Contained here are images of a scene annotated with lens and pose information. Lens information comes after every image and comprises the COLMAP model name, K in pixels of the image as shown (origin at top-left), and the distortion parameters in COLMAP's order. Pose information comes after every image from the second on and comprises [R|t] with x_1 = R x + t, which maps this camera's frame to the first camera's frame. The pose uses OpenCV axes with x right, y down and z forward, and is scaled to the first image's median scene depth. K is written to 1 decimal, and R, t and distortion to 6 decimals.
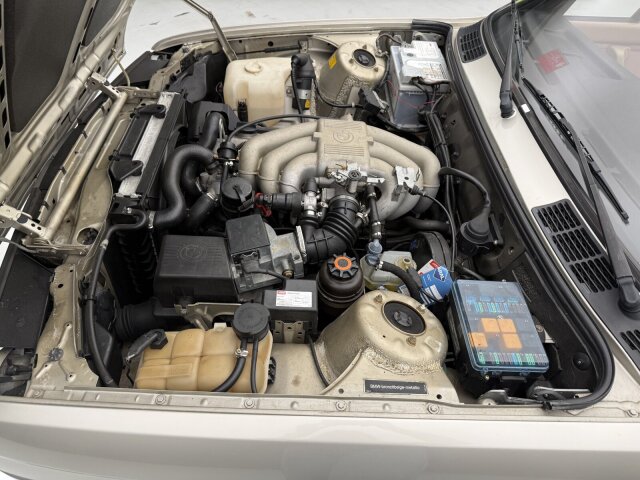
lens RADIAL K [[456.5, 0, 323.8], [0, 456.5, 238.0], [0, 0, 1]] dist [0.002981, -0.013522]
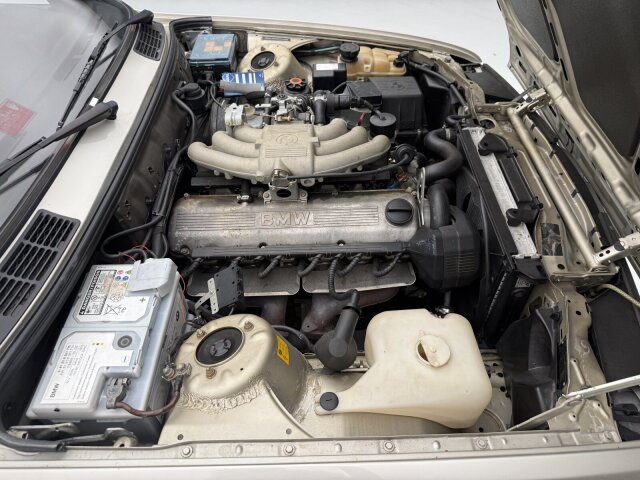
lens RADIAL K [[456.5, 0, 323.3], [0, 456.5, 242.2], [0, 0, 1]] dist [0.002981, -0.013522]
pose [[-0.998810, -0.025823, -0.041385, -0.001953], [-0.039601, -0.066141, 0.997024, -1.213398], [-0.028484, 0.997476, 0.065040, 1.164458]]
